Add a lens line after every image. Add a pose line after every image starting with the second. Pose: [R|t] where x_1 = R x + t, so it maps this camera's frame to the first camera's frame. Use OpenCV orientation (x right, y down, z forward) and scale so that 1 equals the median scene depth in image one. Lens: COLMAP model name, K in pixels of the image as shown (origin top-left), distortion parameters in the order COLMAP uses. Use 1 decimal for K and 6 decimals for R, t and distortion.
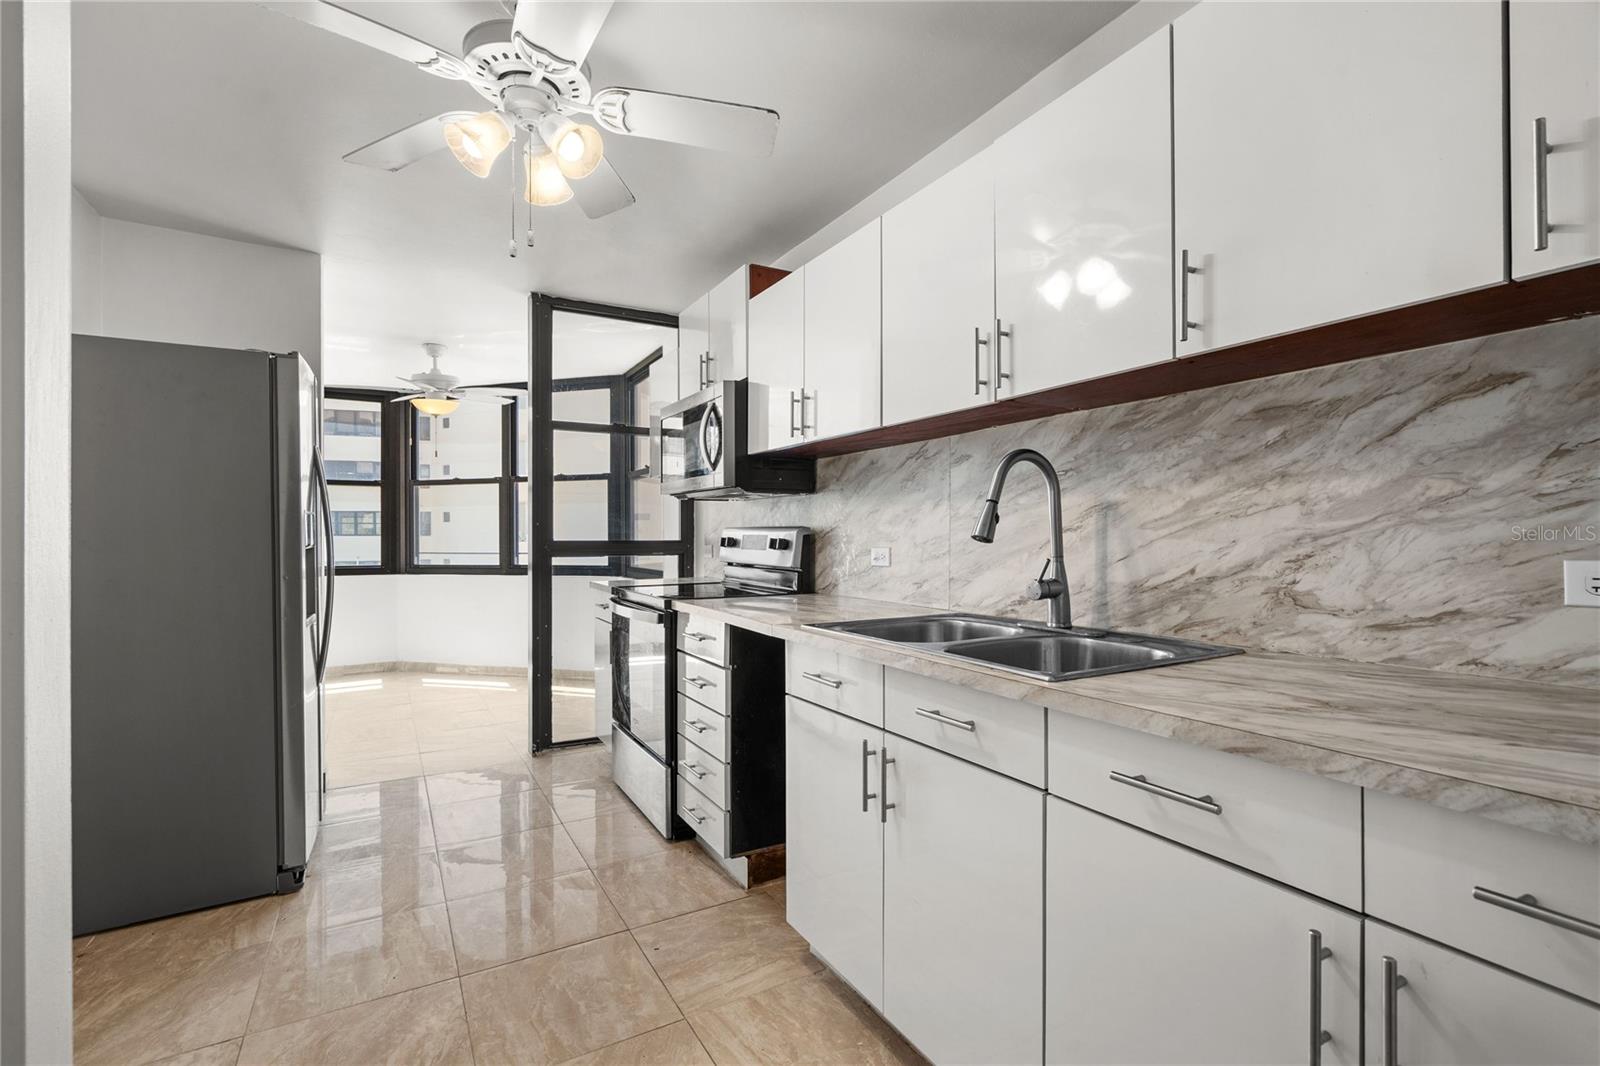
lens RADIAL K [[727.1, 0, 798.3], [0, 727.1, 533.7], [0, 0, 1]] dist [-0.003988, 0.004669]
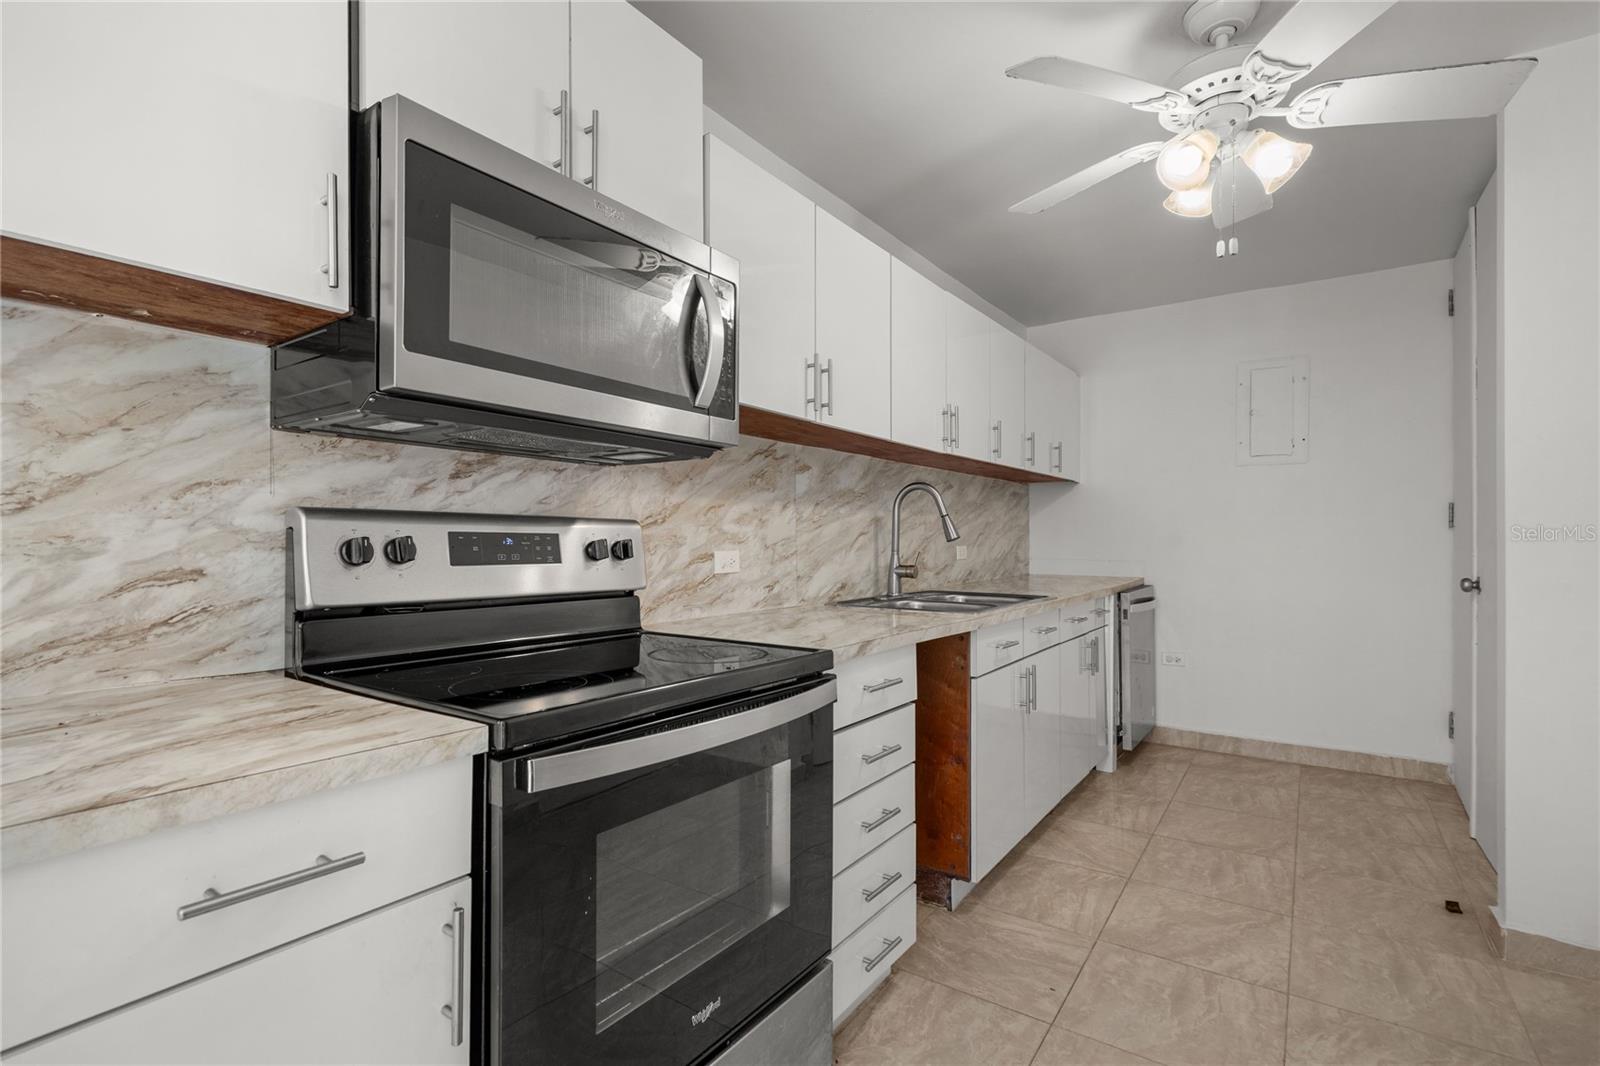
lens RADIAL K [[727.1, 0, 805.4], [0, 727.1, 536.9], [0, 0, 1]] dist [-0.003988, 0.004669]
pose [[-0.422820, 0.006264, 0.906192, -0.759829], [-0.001920, 0.999968, -0.007808, 0.010789], [-0.906212, -0.005041, -0.422794, 1.420273]]
